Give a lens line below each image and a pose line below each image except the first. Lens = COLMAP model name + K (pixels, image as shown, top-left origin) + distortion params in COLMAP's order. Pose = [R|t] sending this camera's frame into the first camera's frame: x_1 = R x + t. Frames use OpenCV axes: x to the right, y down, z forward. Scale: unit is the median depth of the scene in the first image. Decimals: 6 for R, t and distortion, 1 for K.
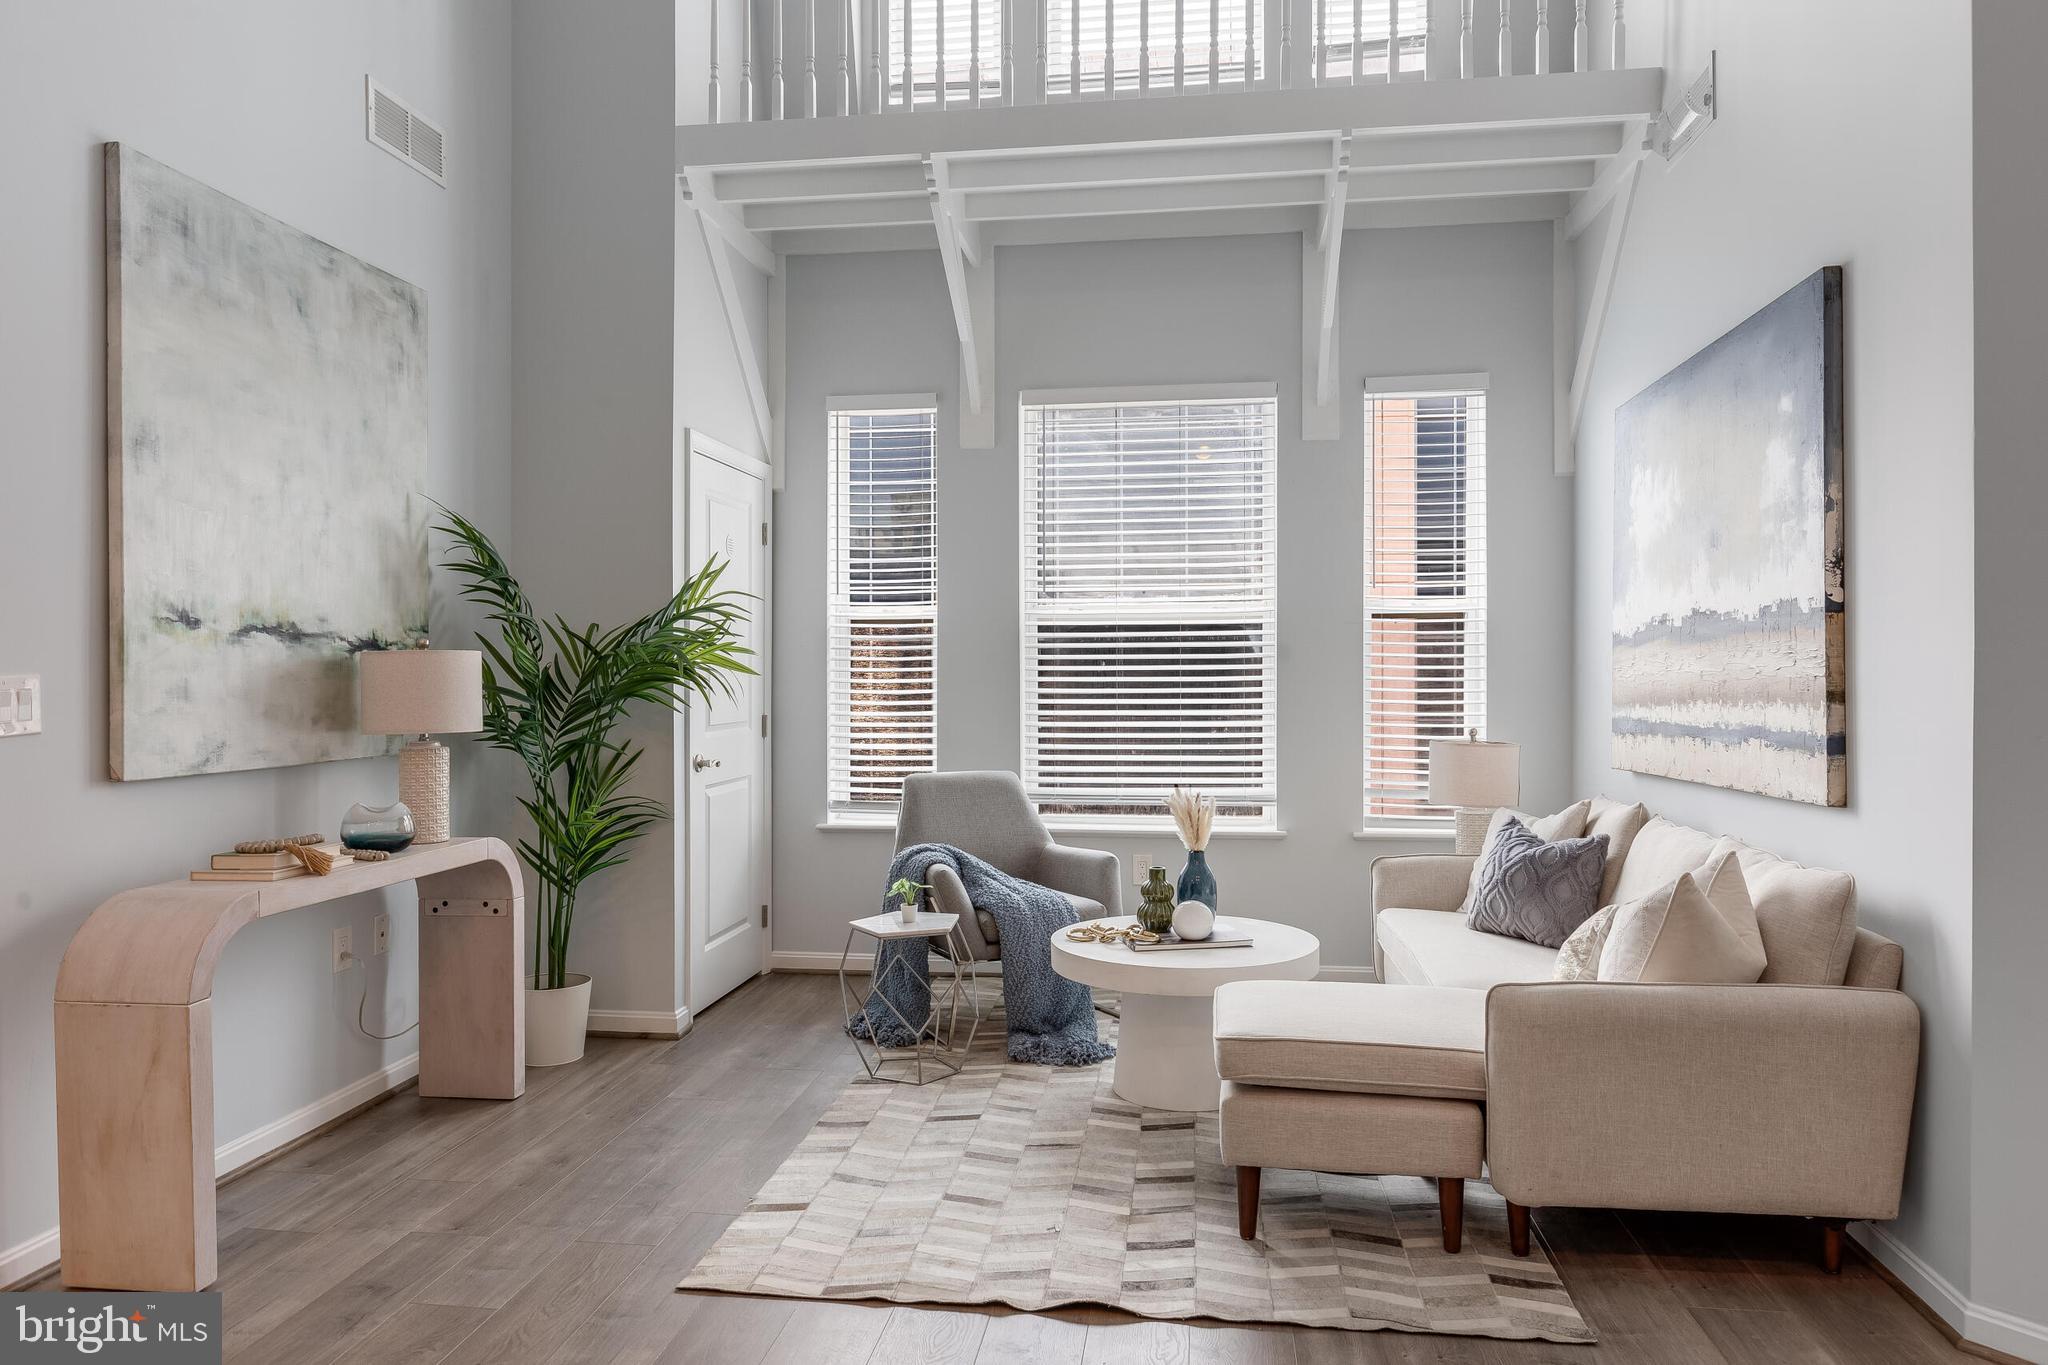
lens RADIAL K [[1323.9, 0, 1024.4], [0, 1323.9, 671.4], [0, 0, 1]] dist [0.005086, -0.003420]
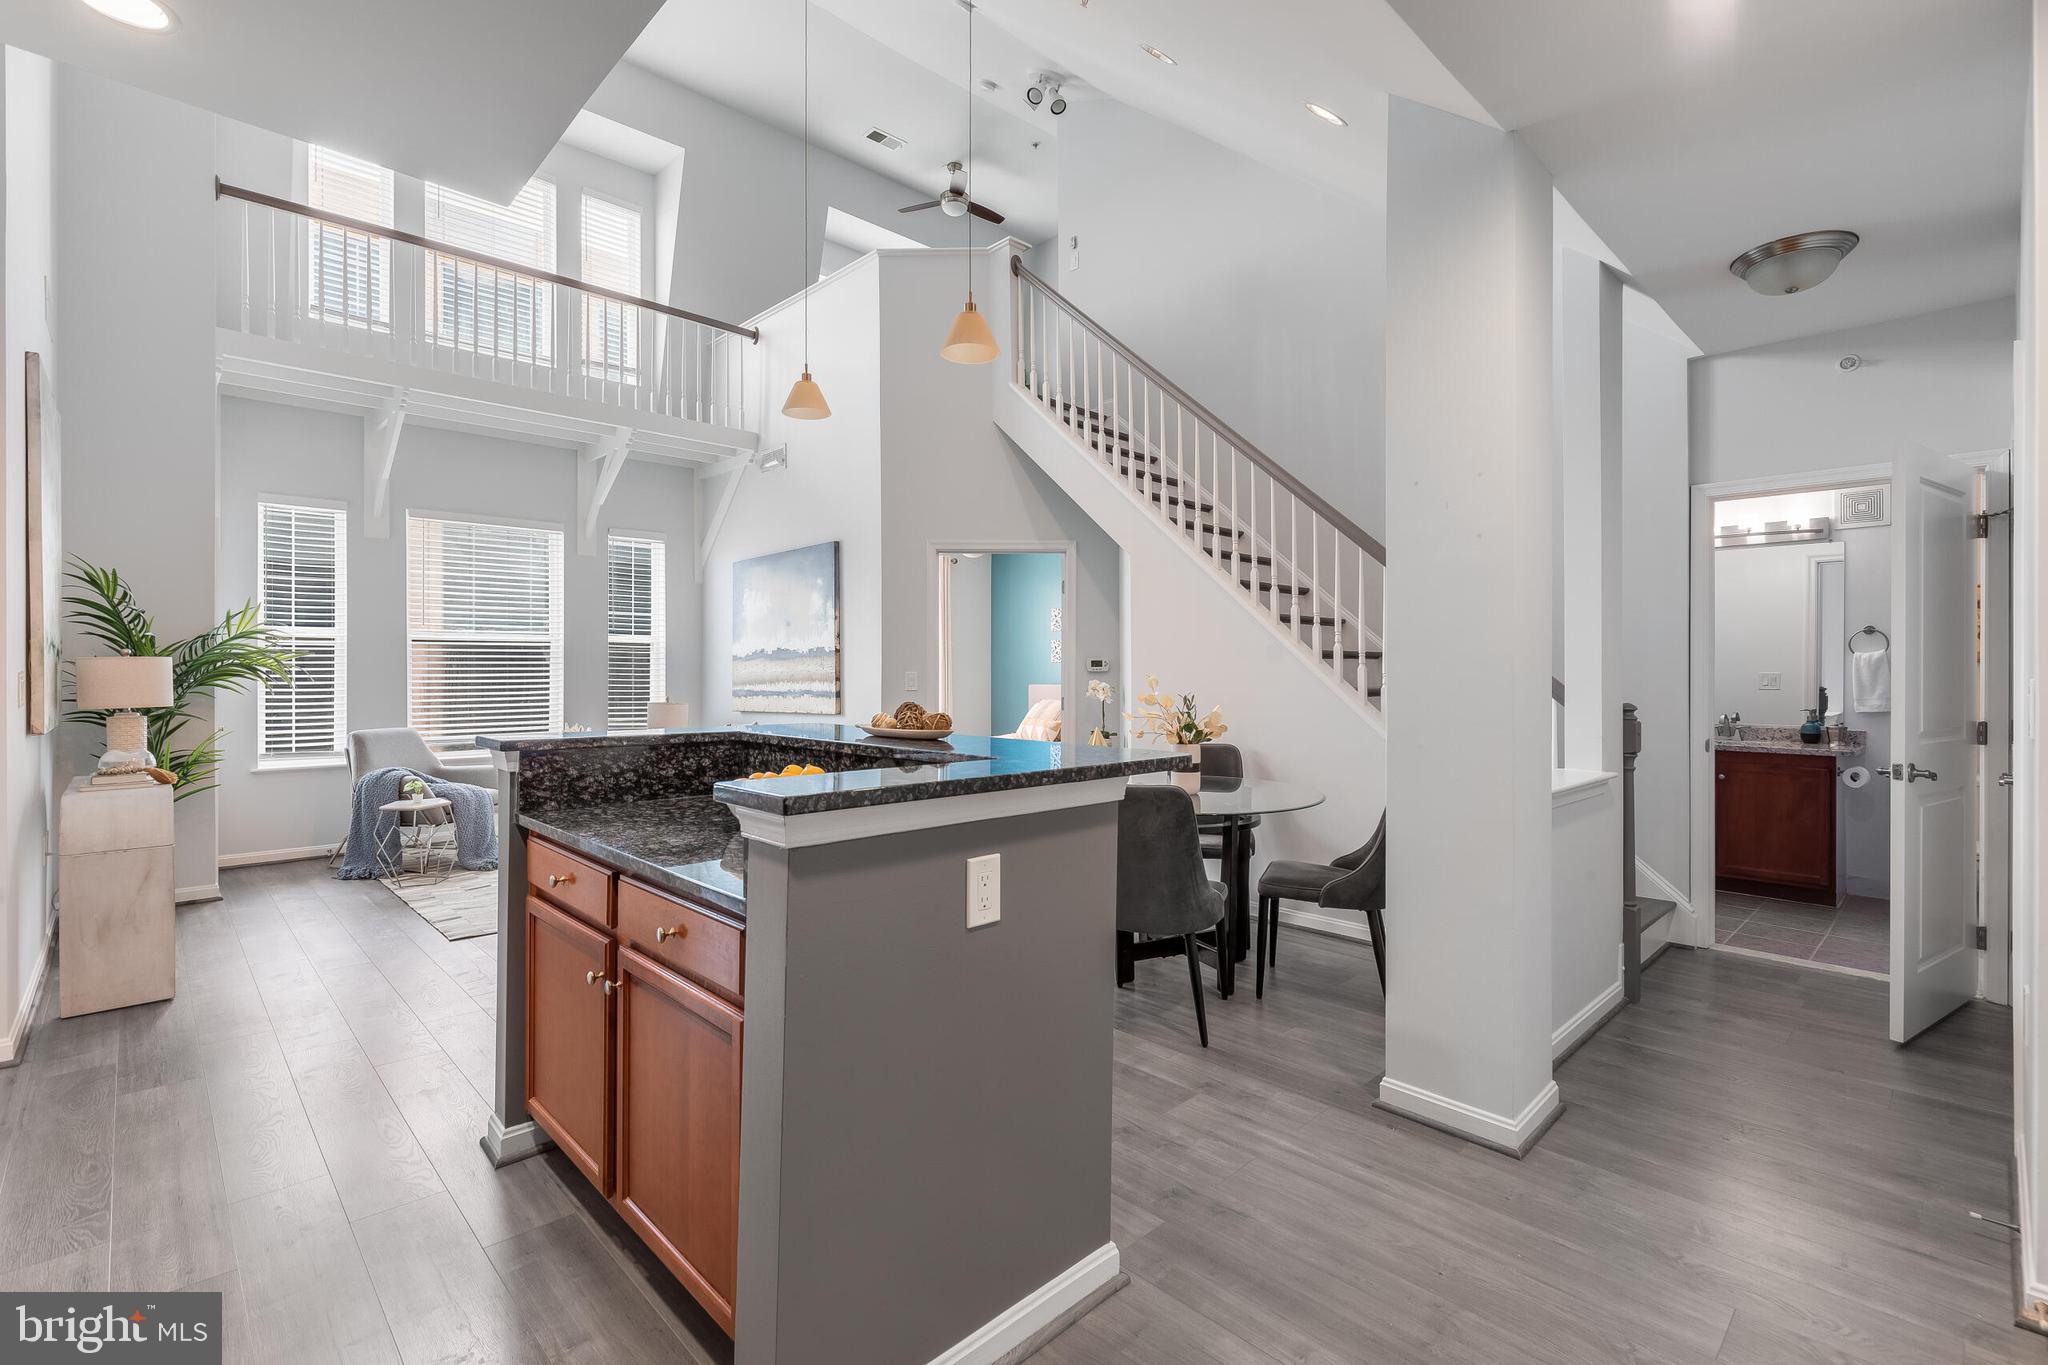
lens RADIAL K [[927.0, 0, 1029.4], [0, 927.0, 669.0], [0, 0, 1]] dist [0.005557, -0.001568]
pose [[0.617986, 0.003819, 0.786180, -0.717538], [-0.001069, 0.999991, -0.004017, 0.003063], [-0.786189, 0.001642, 0.617984, -0.613001]]
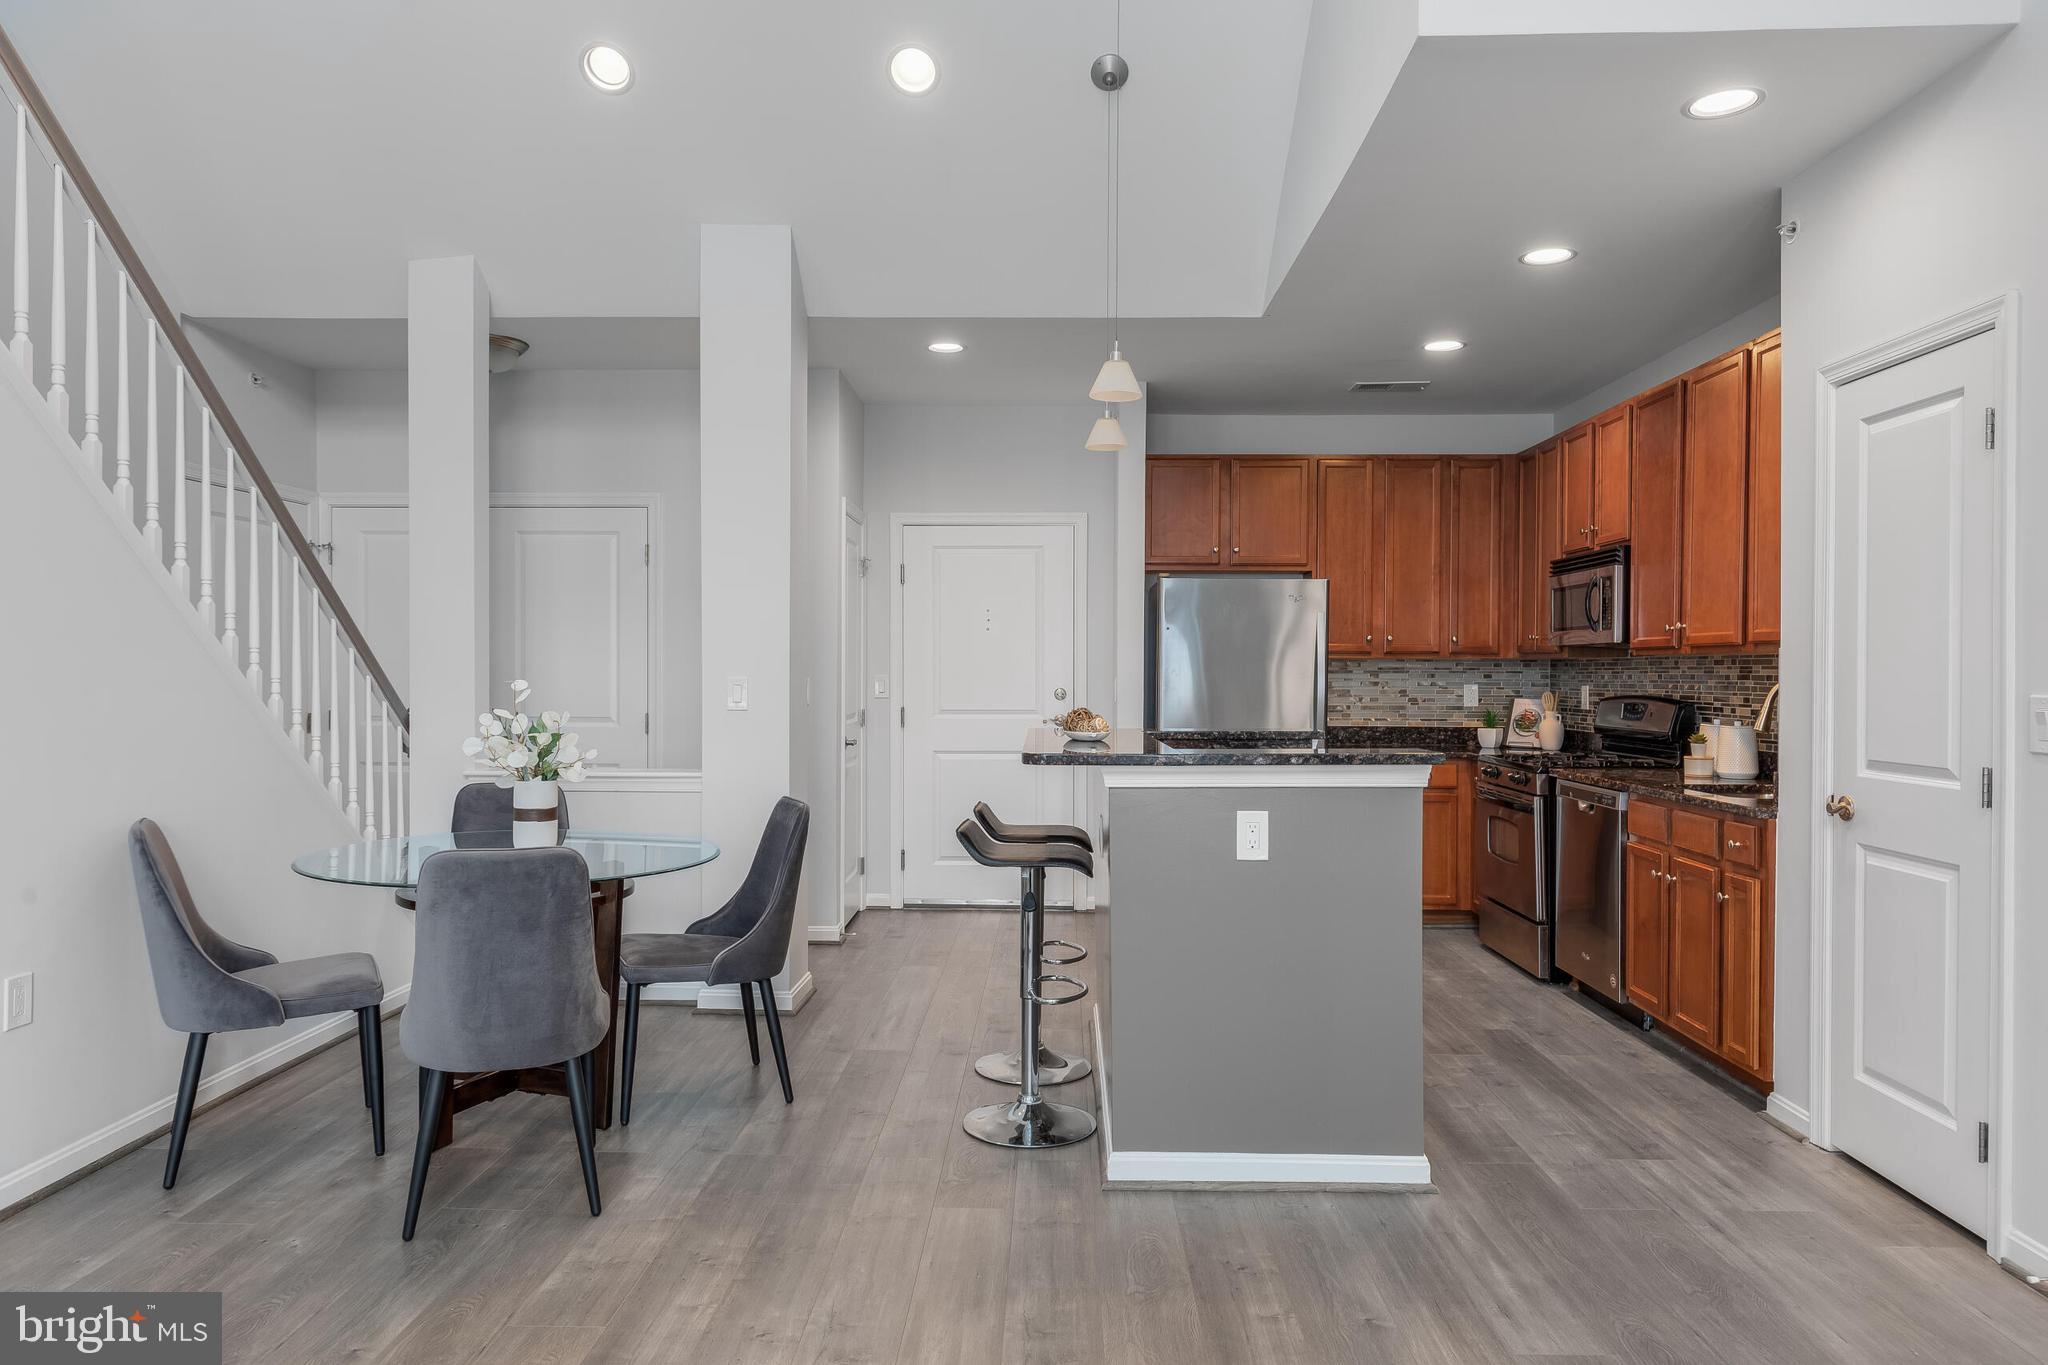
lens RADIAL K [[1304.6, 0, 1030.3], [0, 1304.6, 682.8], [0, 0, 1]] dist [0.008060, -0.004285]
pose [[-0.993763, -0.001855, -0.111500, -0.007609], [-0.003017, 0.999943, 0.010258, -0.006367], [0.111475, 0.010530, -0.993711, 1.087684]]
